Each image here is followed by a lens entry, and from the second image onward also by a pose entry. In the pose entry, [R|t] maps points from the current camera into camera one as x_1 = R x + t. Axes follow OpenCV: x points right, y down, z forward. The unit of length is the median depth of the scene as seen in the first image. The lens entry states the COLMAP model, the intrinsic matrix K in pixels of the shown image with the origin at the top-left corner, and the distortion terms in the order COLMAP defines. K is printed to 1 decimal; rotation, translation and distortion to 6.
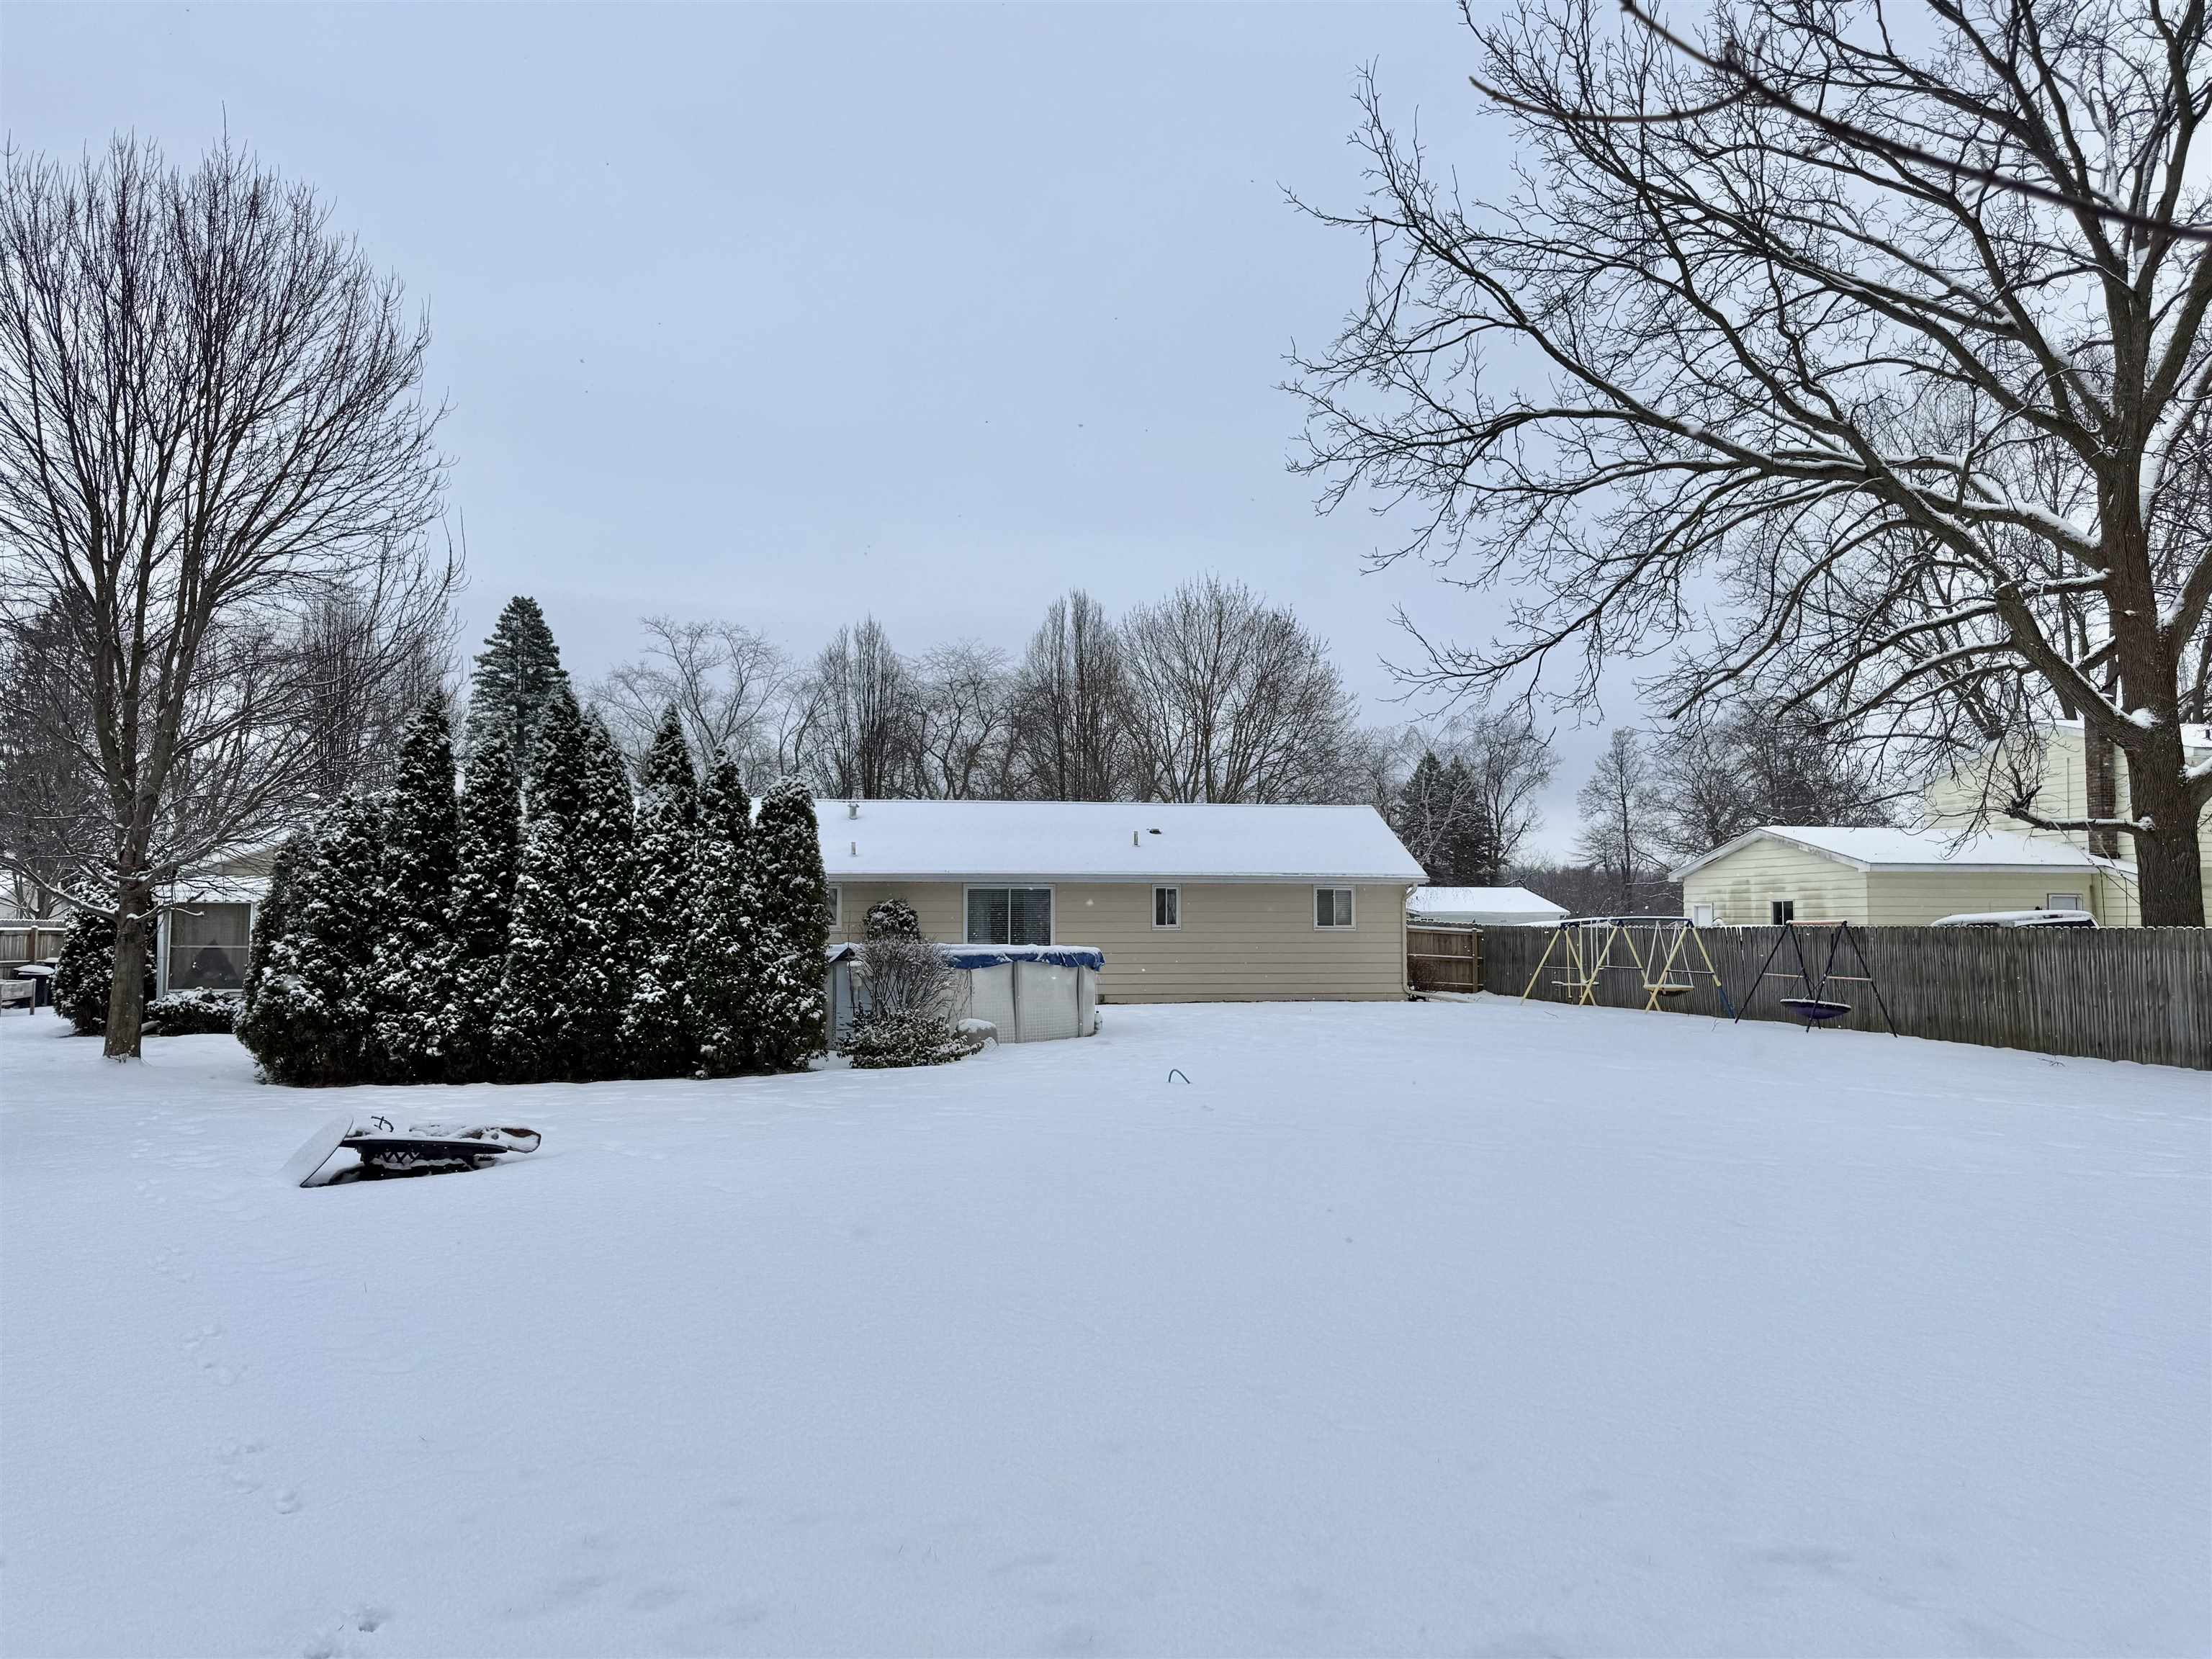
lens RADIAL K [[1557.0, 0, 1105.2], [0, 1557.0, 829.4], [0, 0, 1]] dist [0.025460, -0.025631]
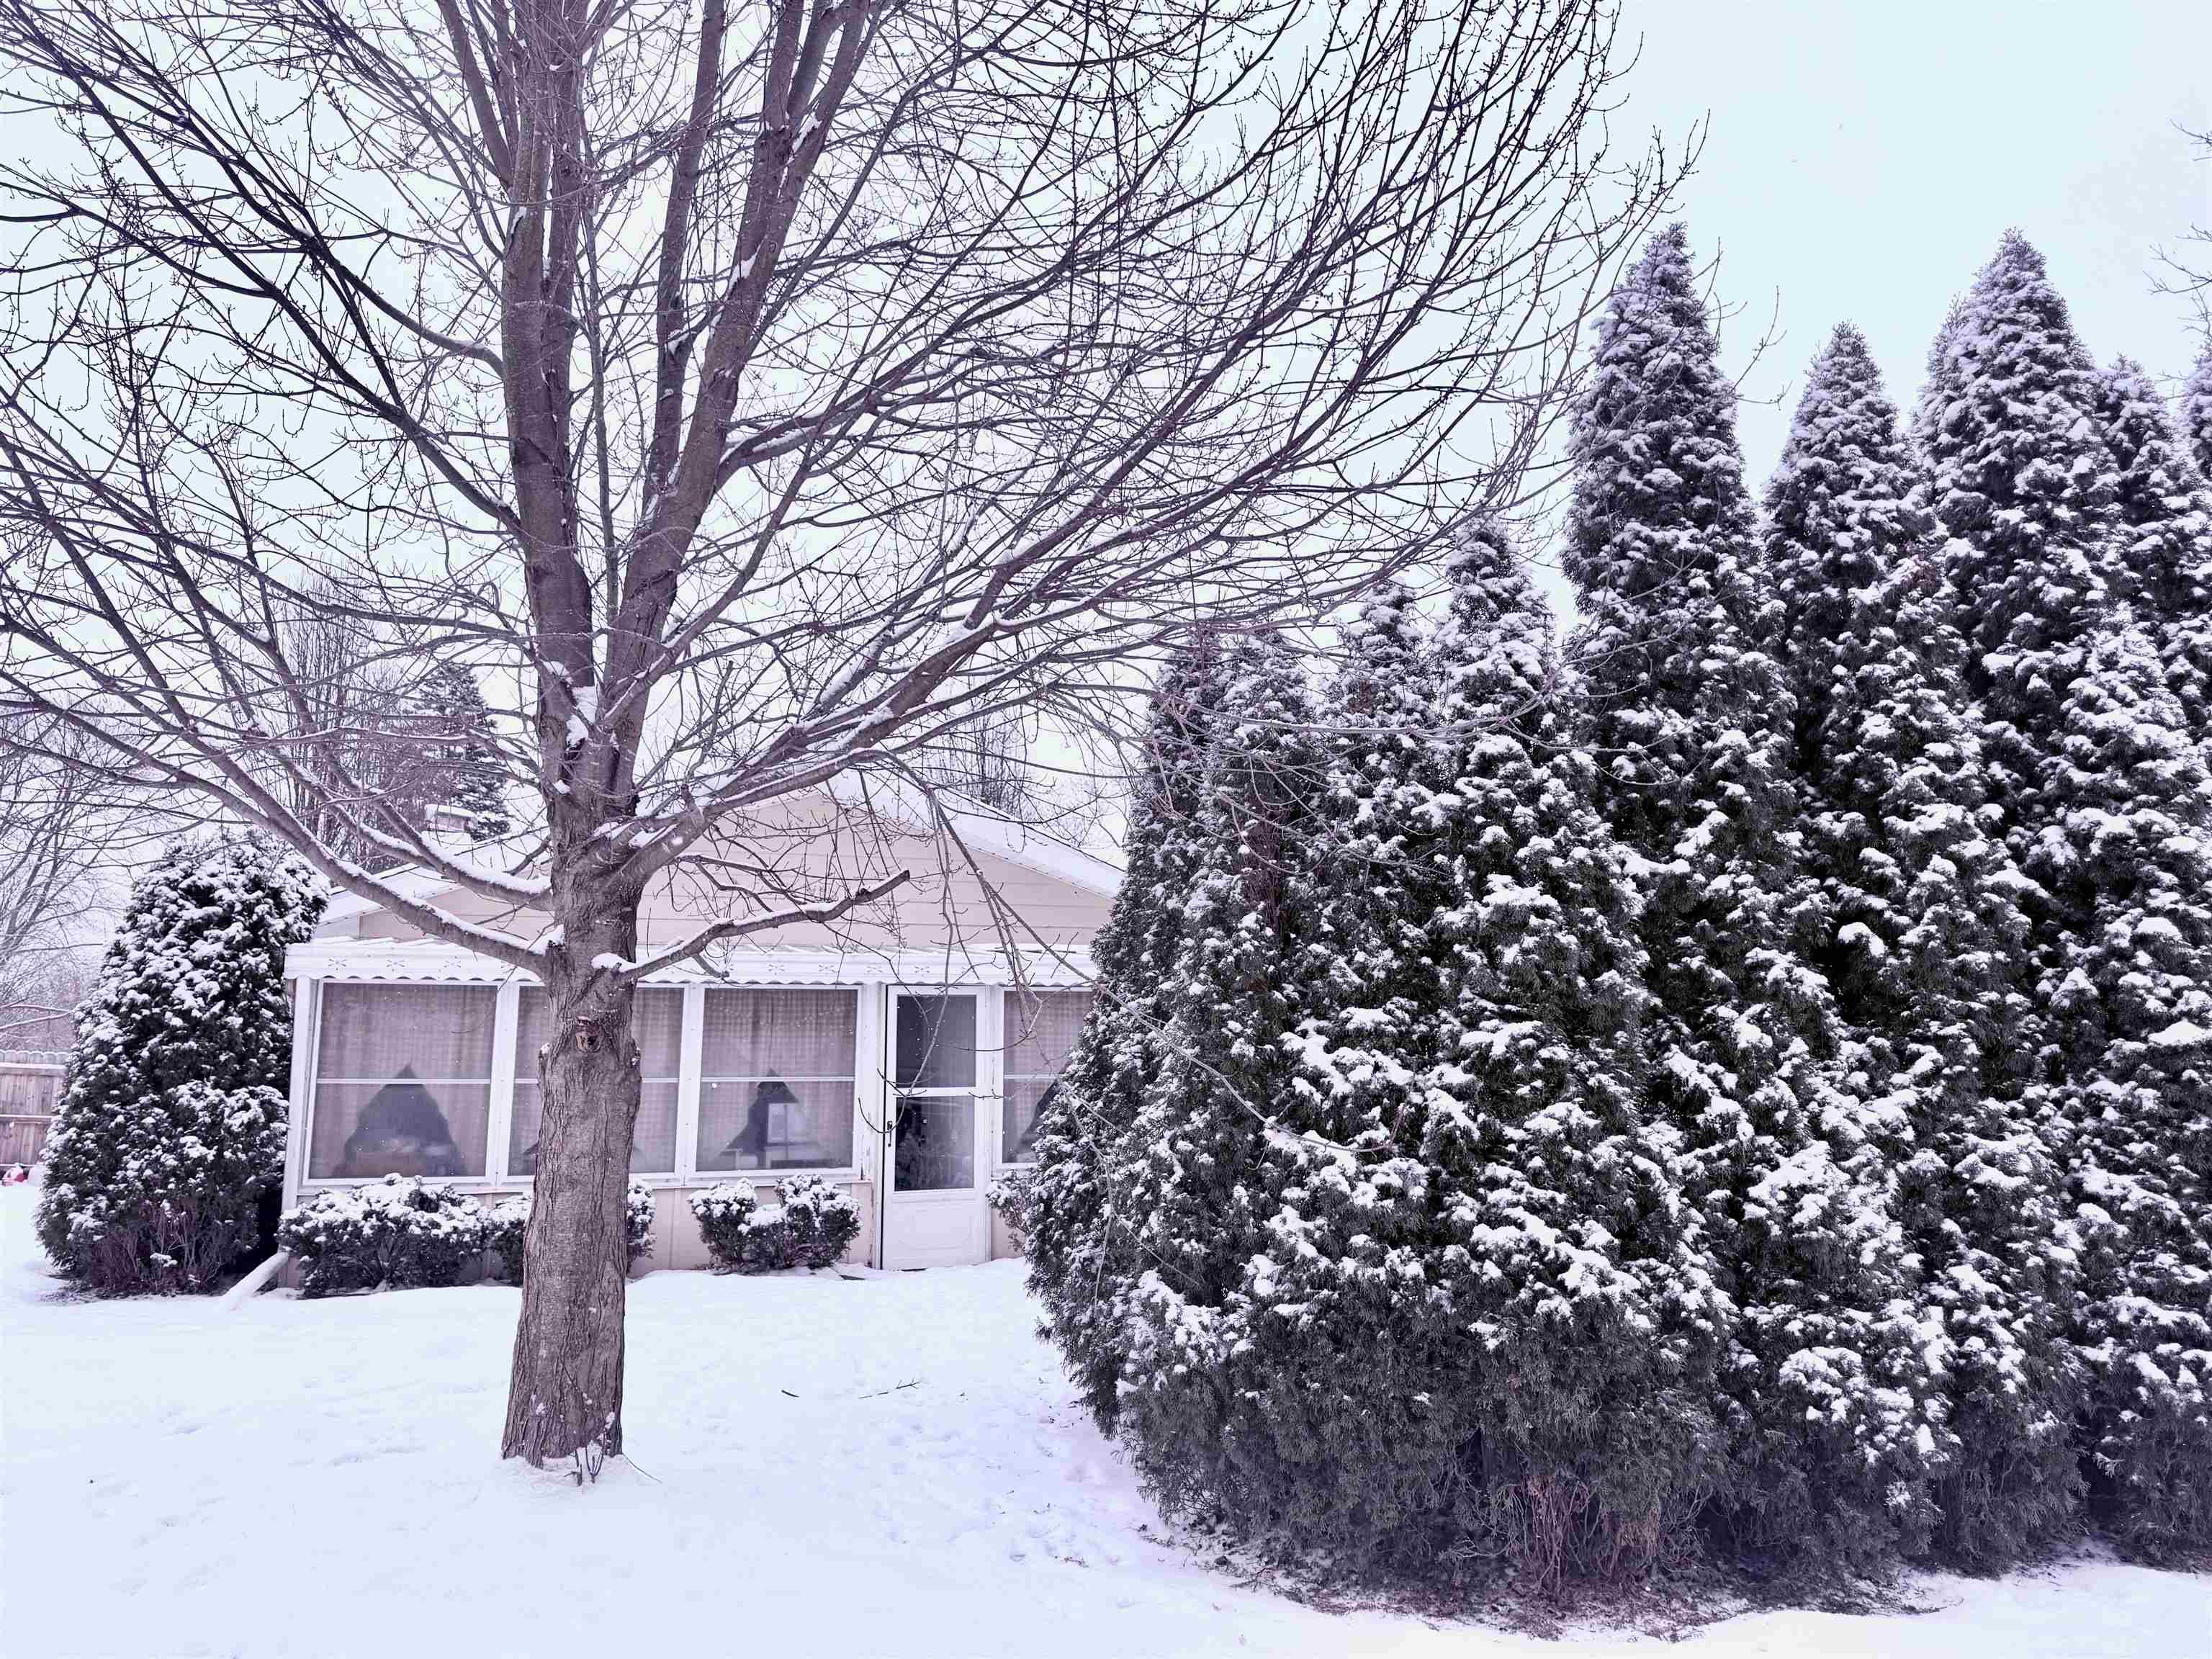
lens RADIAL K [[1557.0, 0, 1106.7], [0, 1557.0, 829.8], [0, 0, 1]] dist [0.025460, -0.025631]
pose [[0.992965, 0.012316, 0.117767, -0.439747], [-0.001650, 0.995918, -0.090243, 0.044414], [-0.118398, 0.089414, 0.988932, 0.541707]]
